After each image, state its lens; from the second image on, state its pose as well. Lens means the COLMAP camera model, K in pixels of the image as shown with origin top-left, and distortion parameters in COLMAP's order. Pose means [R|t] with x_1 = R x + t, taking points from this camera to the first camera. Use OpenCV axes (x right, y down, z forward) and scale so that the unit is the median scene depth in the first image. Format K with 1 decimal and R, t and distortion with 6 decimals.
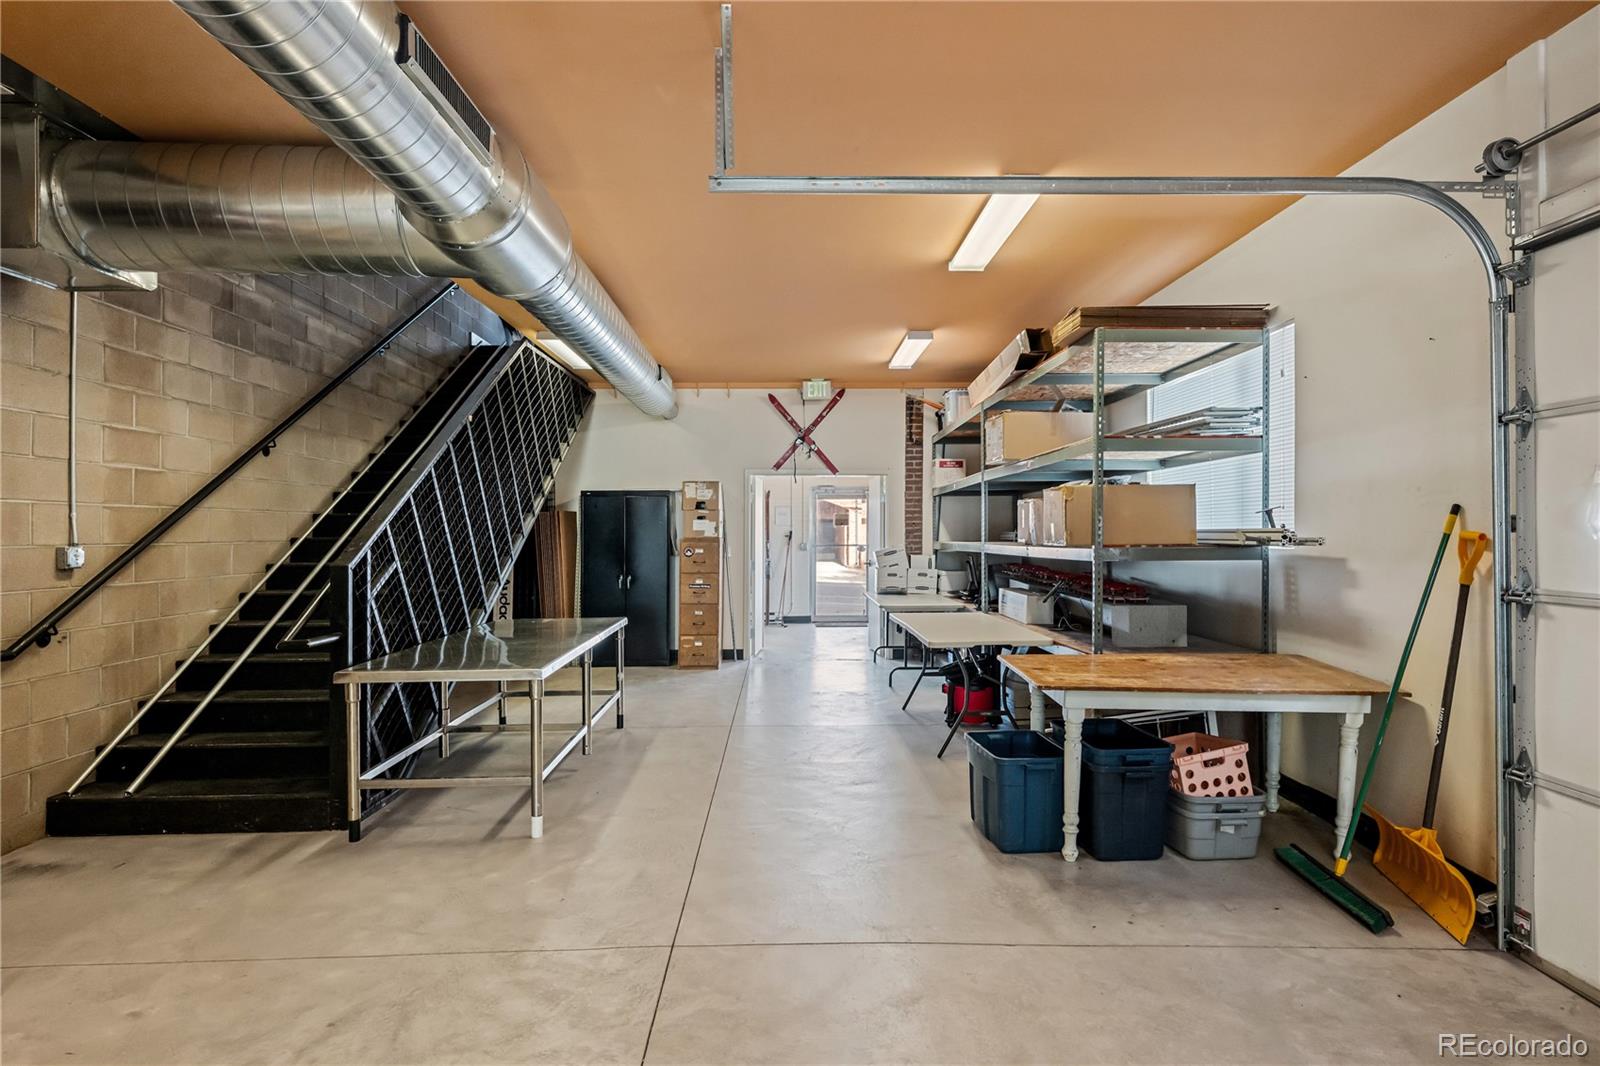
lens RADIAL K [[894.2, 0, 807.3], [0, 894.2, 526.5], [0, 0, 1]] dist [0.001429, -0.001256]
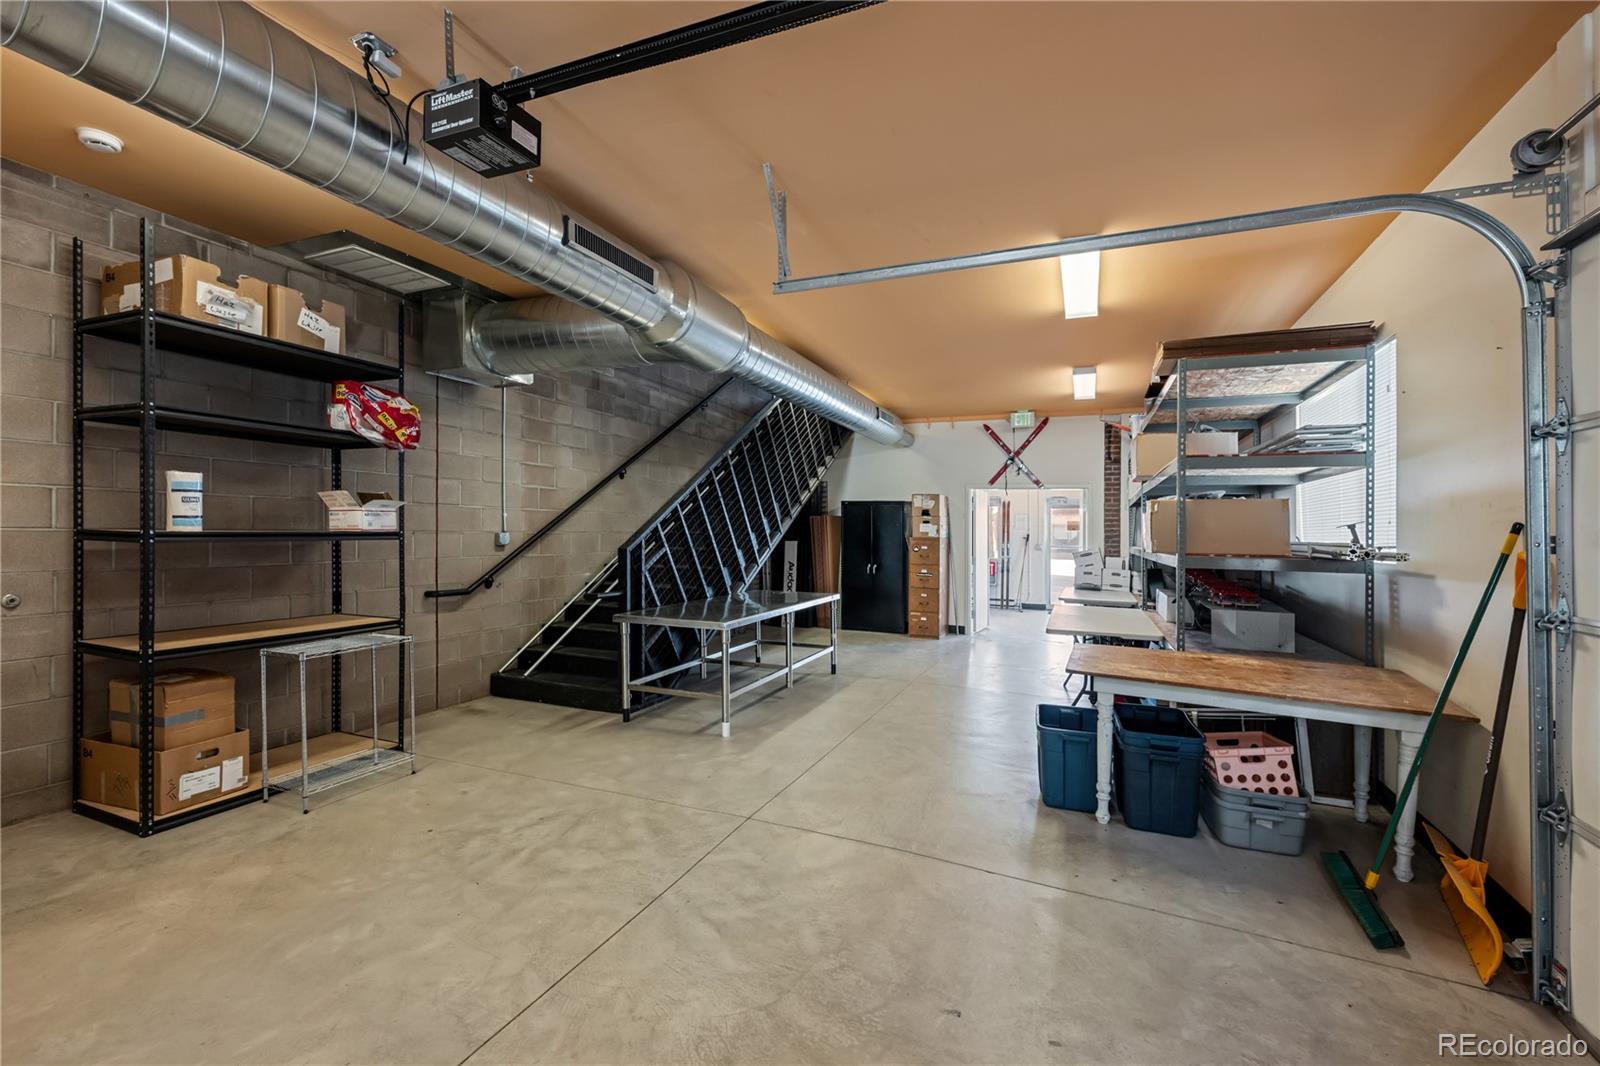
lens RADIAL K [[694.2, 0, 795.4], [0, 694.2, 530.9], [0, 0, 1]] dist [0.000533, 0.000490]
pose [[0.904074, 0.022929, -0.426761, 0.283300], [-0.020680, 0.999737, 0.009905, -0.006326], [0.426876, -0.000129, 0.904310, 0.011339]]
